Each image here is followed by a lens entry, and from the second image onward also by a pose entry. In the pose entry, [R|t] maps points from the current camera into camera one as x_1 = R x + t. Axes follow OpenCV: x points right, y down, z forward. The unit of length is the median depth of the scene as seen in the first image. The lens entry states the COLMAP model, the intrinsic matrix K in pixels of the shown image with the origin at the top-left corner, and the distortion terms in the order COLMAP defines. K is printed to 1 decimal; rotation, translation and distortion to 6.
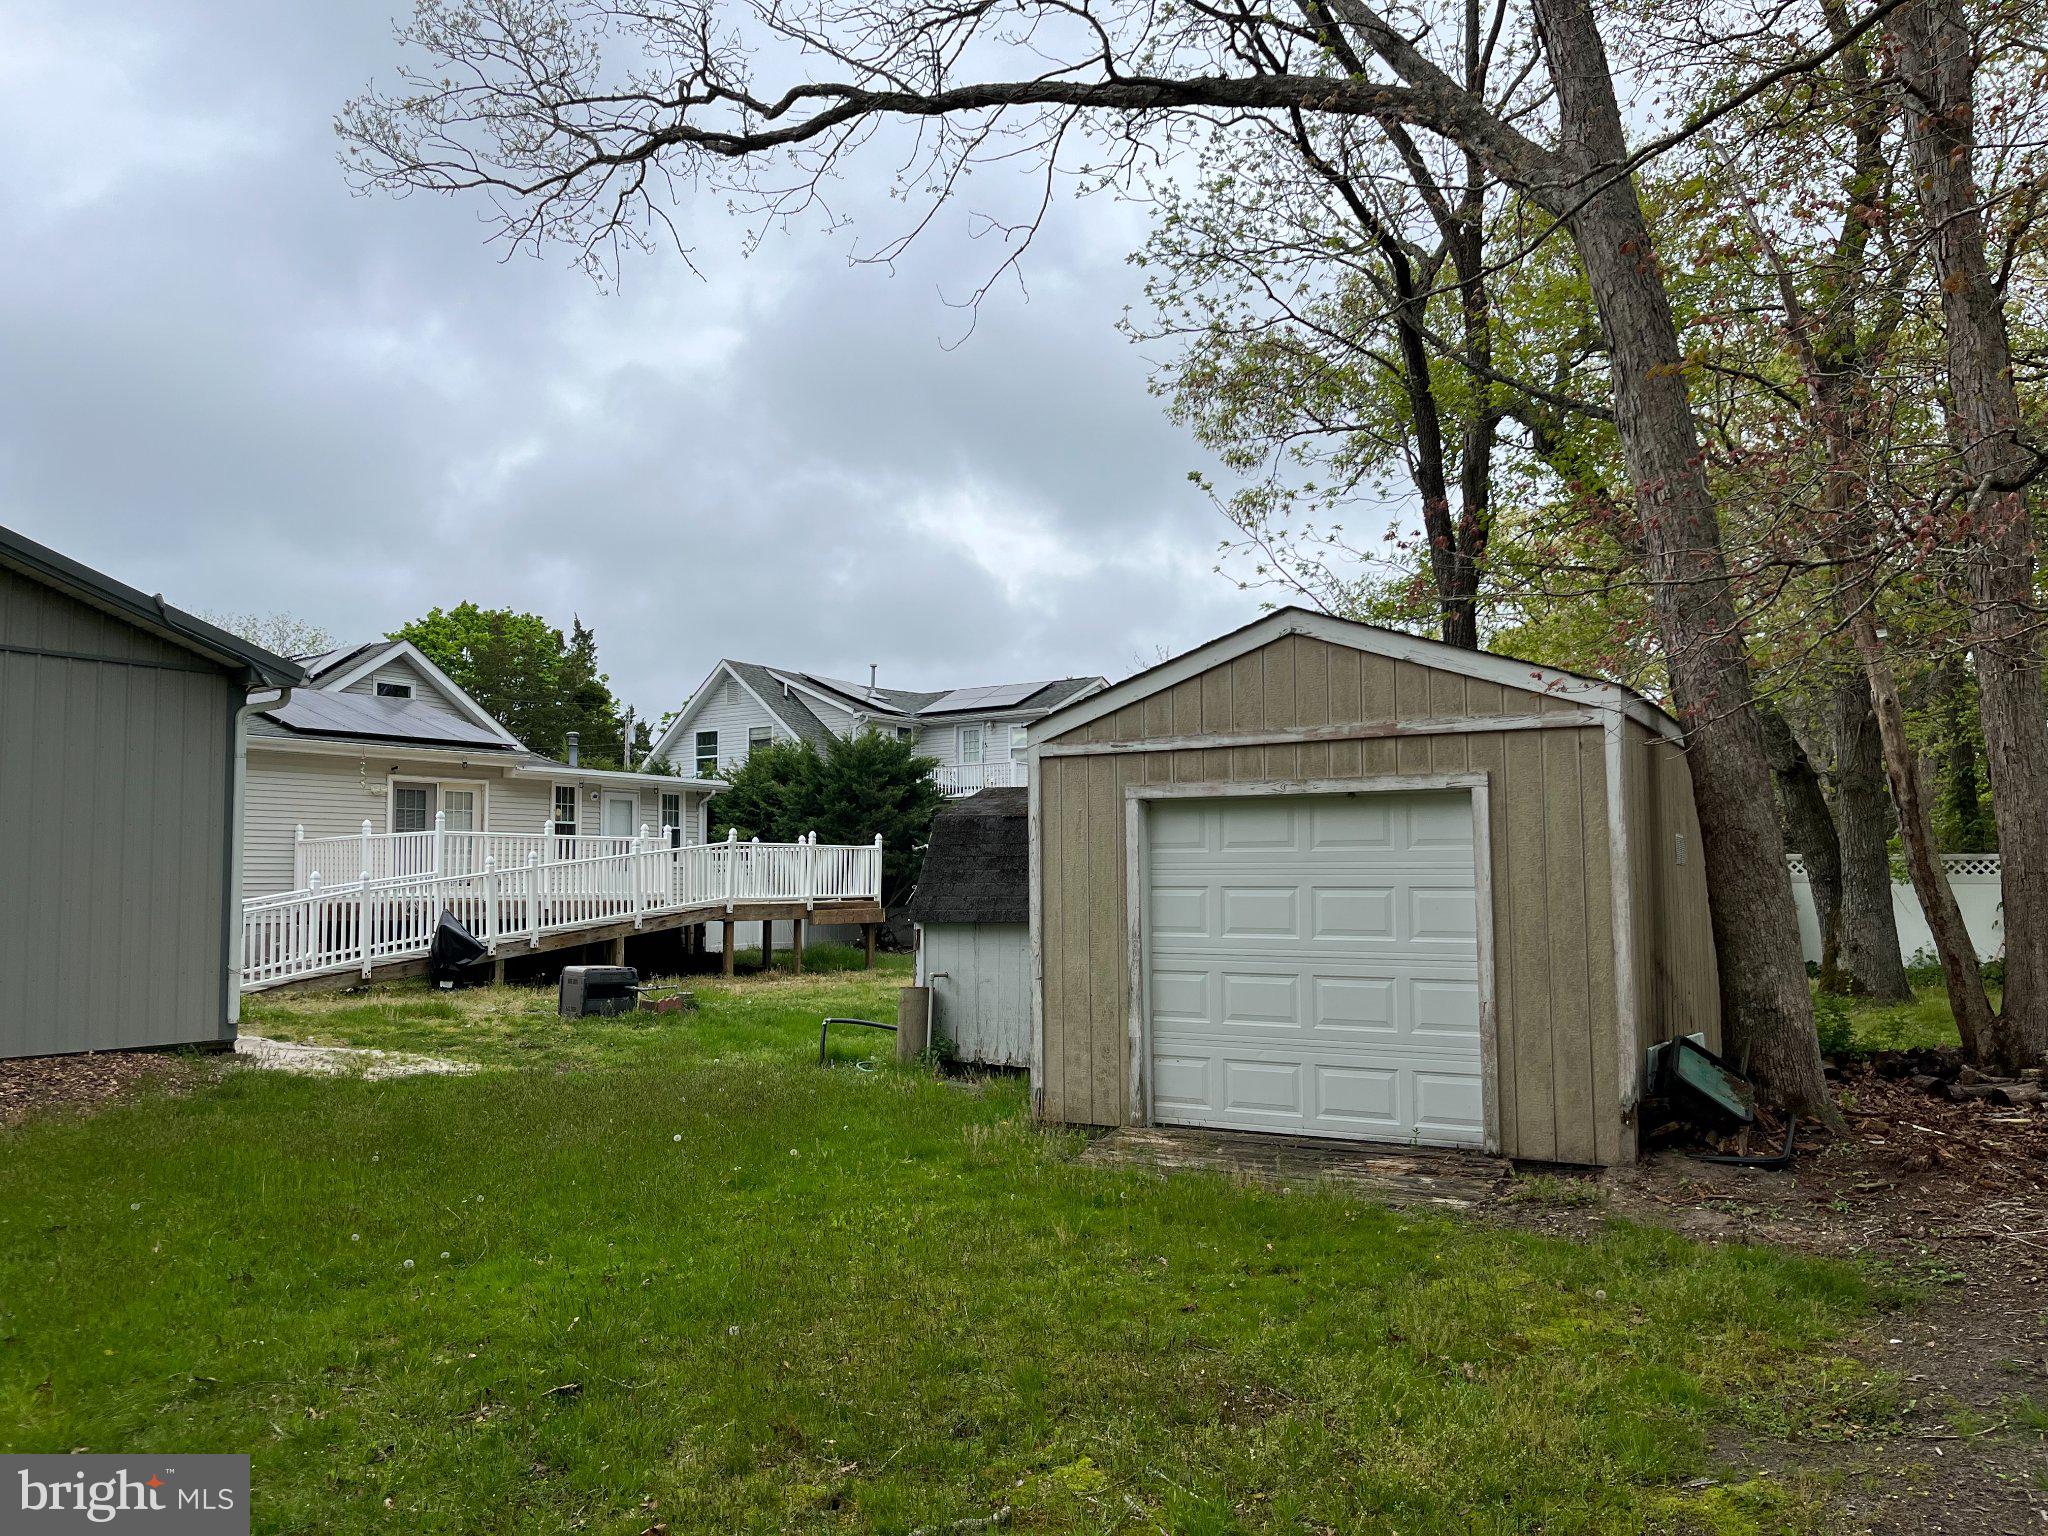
lens RADIAL K [[1515.8, 0, 1036.6], [0, 1515.8, 773.9], [0, 0, 1]] dist [0.003651, -0.004763]
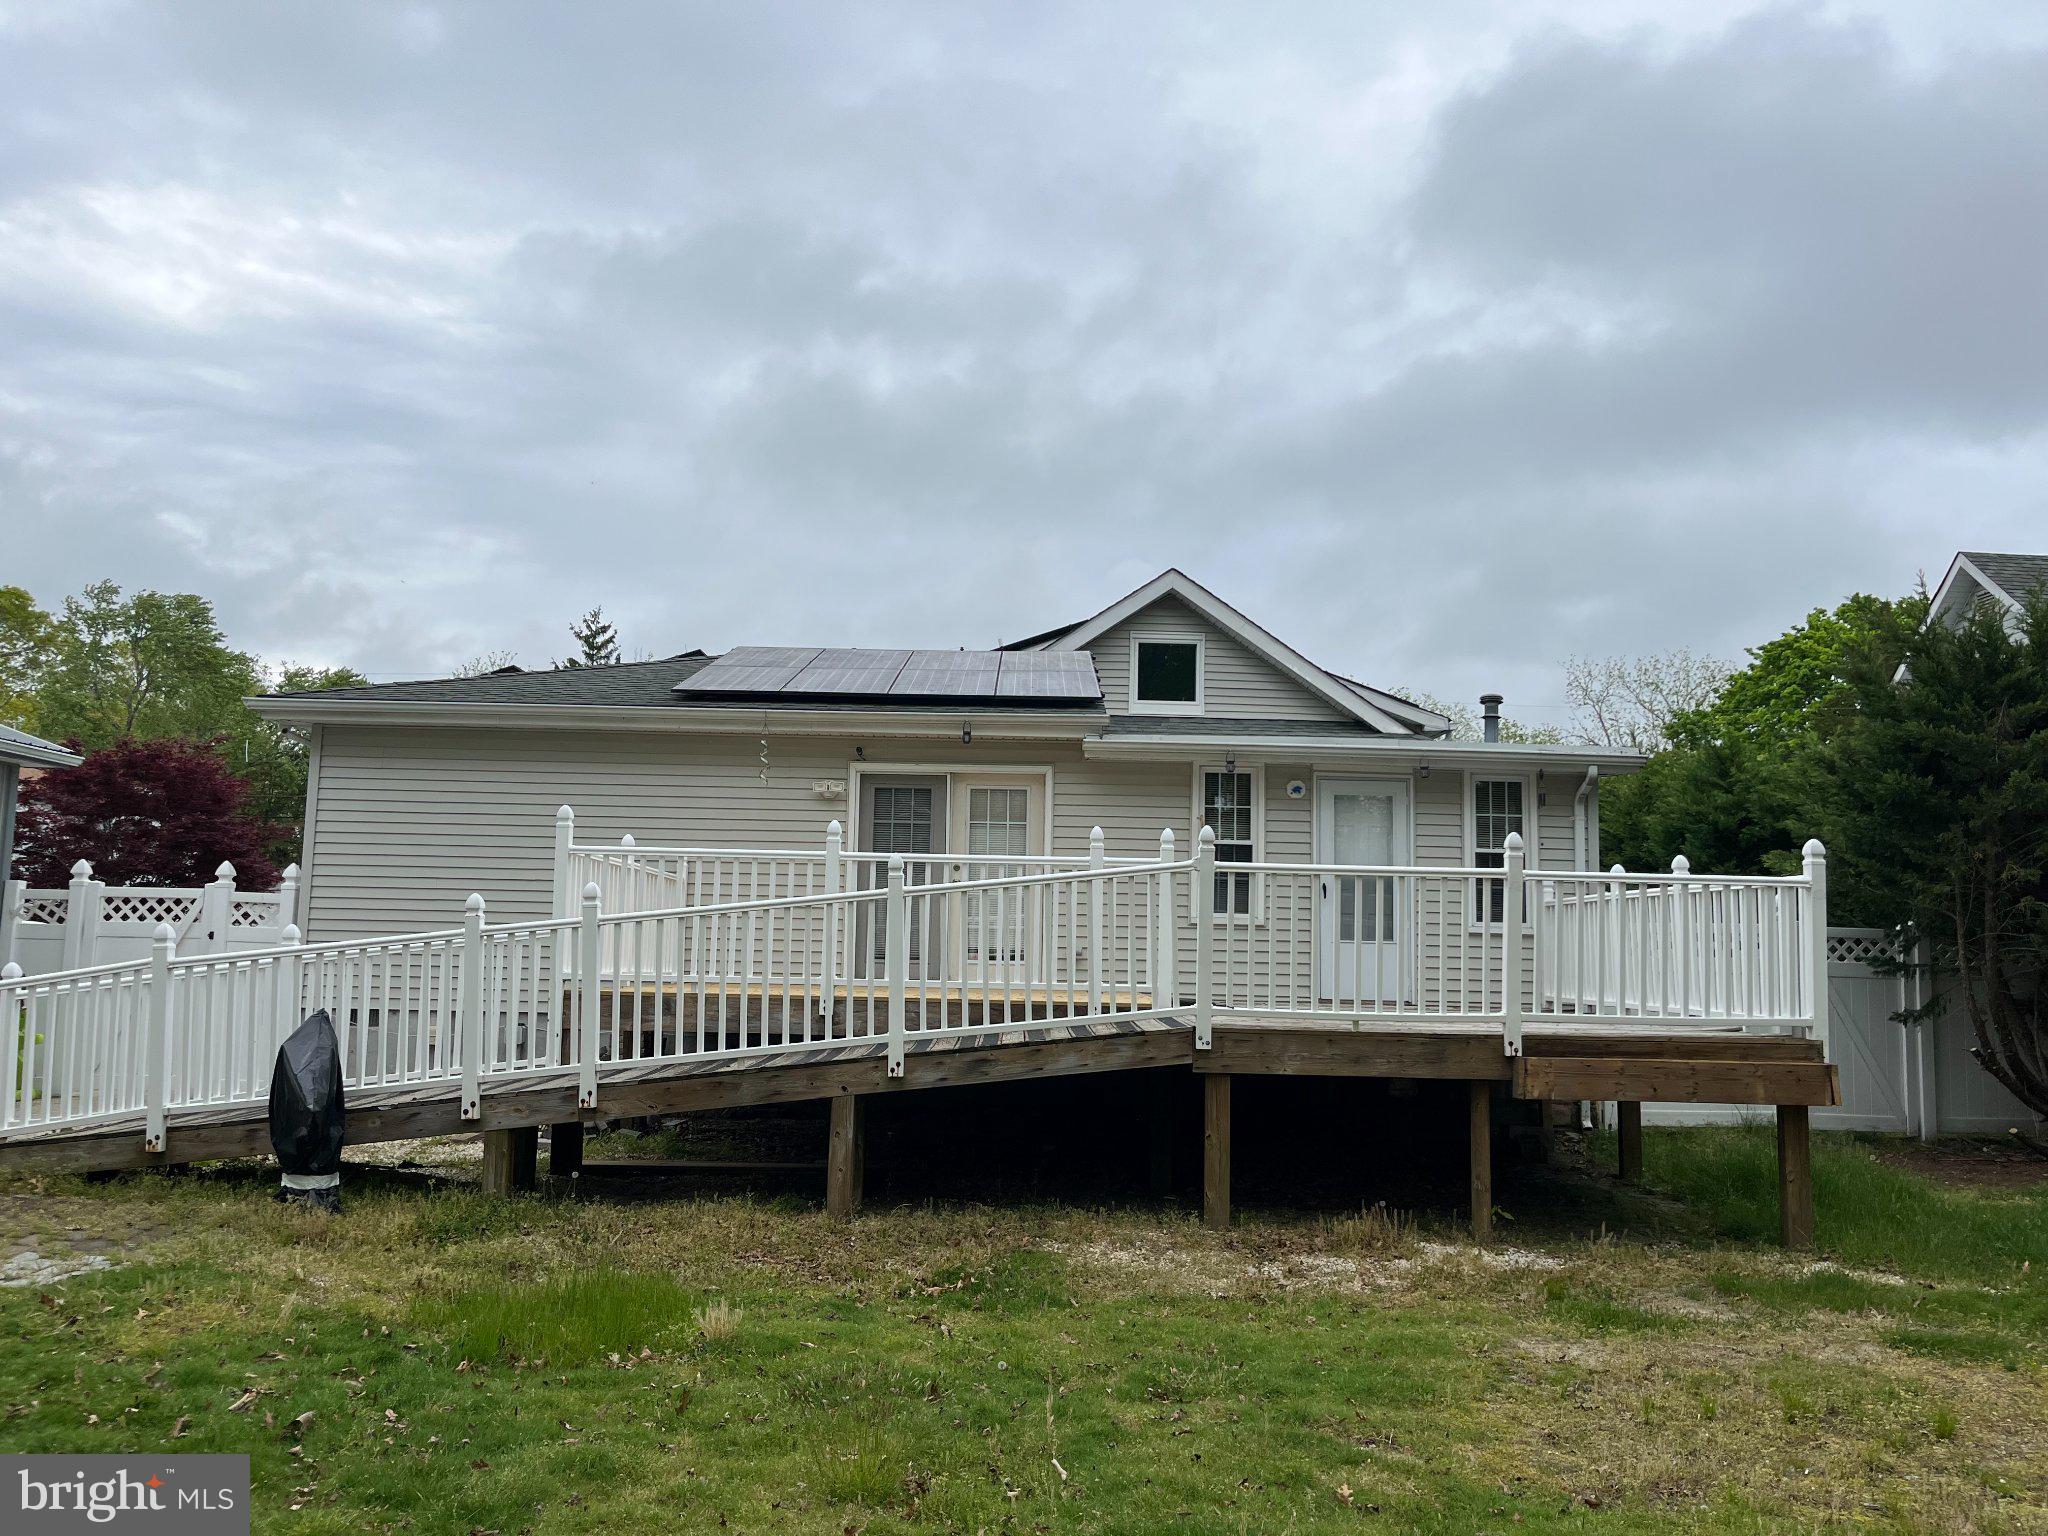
lens RADIAL K [[1515.8, 0, 1036.6], [0, 1515.8, 773.9], [0, 0, 1]] dist [0.003651, -0.004763]
pose [[0.574119, -0.070125, -0.815764, 0.082920], [0.039437, 0.997538, -0.057995, 0.038168], [0.817822, 0.001125, 0.575471, 0.663875]]
